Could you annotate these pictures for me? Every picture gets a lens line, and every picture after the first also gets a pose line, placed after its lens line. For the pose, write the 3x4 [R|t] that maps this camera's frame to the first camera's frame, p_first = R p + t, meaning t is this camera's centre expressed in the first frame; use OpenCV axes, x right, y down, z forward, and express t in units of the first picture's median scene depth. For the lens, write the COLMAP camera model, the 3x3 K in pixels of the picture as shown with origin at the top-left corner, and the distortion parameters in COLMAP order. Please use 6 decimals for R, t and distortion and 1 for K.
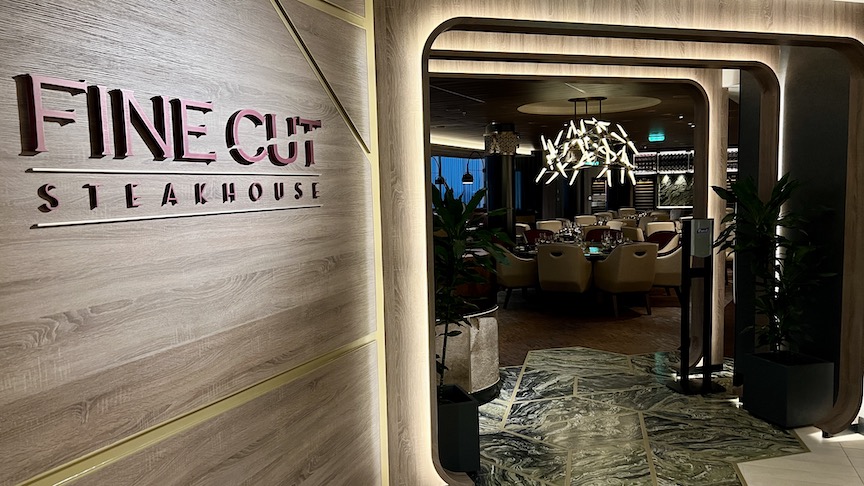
lens RADIAL K [[643.7, 0, 431.9], [0, 643.7, 245.1], [0, 0, 1]] dist [0.013986, -0.006263]
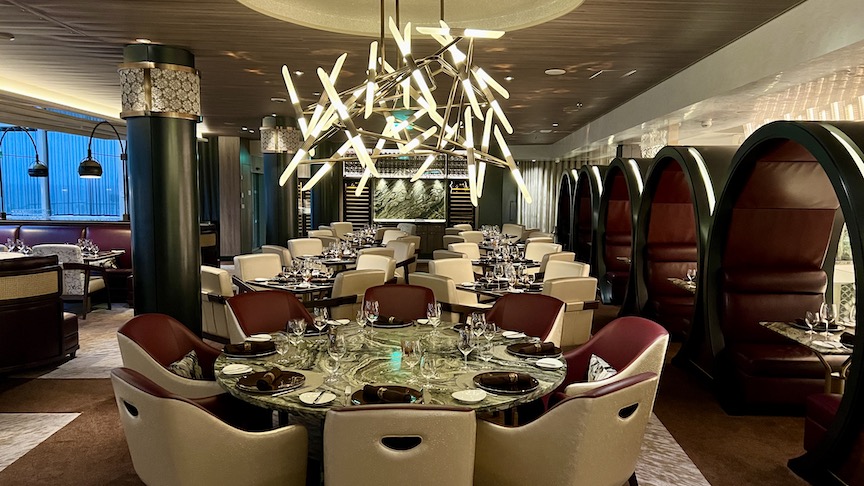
lens RADIAL K [[643.7, 0, 427.5], [0, 643.7, 251.0], [0, 0, 1]] dist [0.013986, -0.006263]
pose [[0.870400, -0.013315, 0.492165, 0.026255], [0.009333, 0.999901, 0.010545, -0.029618], [-0.492256, -0.004585, 0.870438, 0.297913]]
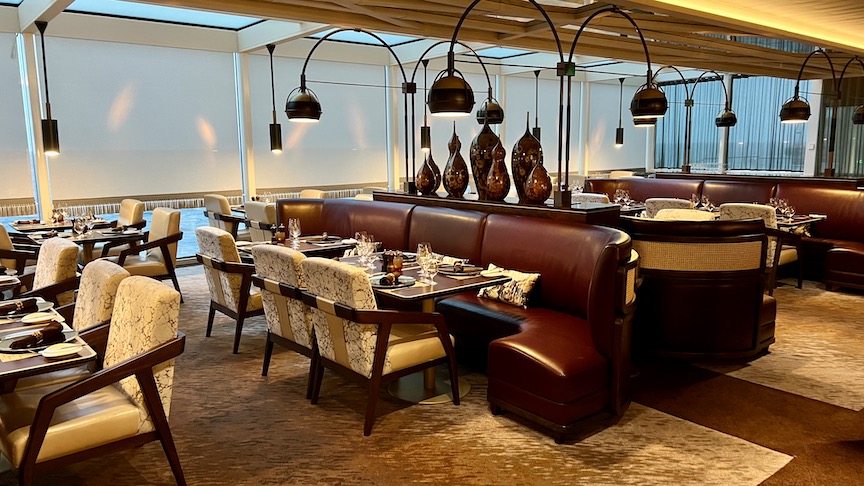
lens RADIAL K [[643.7, 0, 428.8], [0, 643.7, 243.9], [0, 0, 1]] dist [0.013986, -0.006263]
pose [[0.912160, 0.077750, -0.402391, 0.009671], [-0.046989, 0.995206, 0.085777, -0.031796], [0.407131, -0.059334, 0.911440, 0.382654]]
